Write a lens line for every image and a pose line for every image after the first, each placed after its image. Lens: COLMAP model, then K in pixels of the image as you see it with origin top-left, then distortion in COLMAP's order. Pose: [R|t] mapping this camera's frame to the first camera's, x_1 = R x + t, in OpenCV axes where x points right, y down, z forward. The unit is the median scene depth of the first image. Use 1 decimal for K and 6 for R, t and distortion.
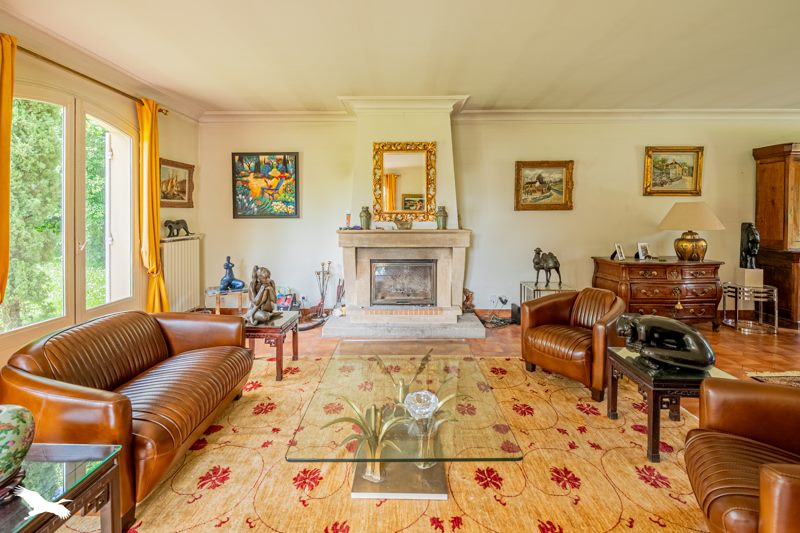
lens RADIAL K [[348.3, 0, 394.5], [0, 348.3, 219.7], [0, 0, 1]] dist [-0.001629, -0.000445]
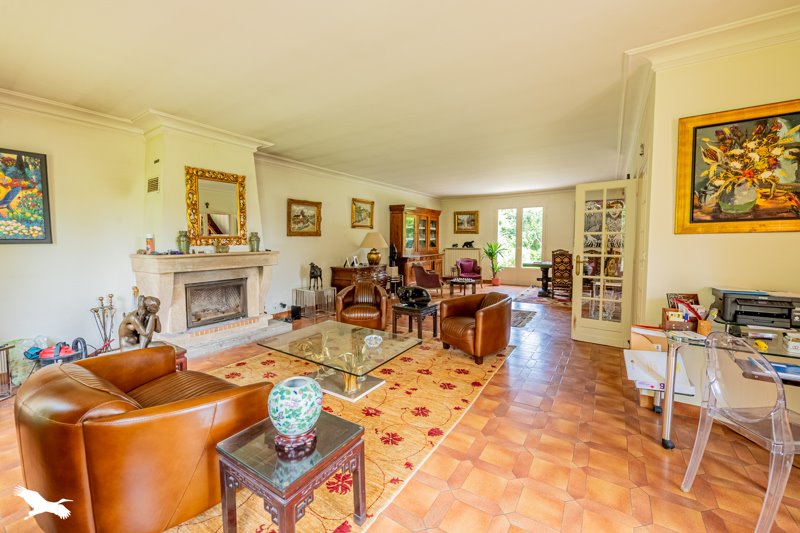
lens RADIAL K [[330.1, 0, 398.2], [0, 330.1, 265.2], [0, 0, 1]] dist [-0.000599, -0.000104]
pose [[0.527263, -0.065075, 0.847207, -0.537063], [0.010720, 0.997493, 0.069947, 0.000388], [-0.849635, -0.027799, 0.526639, -0.016680]]
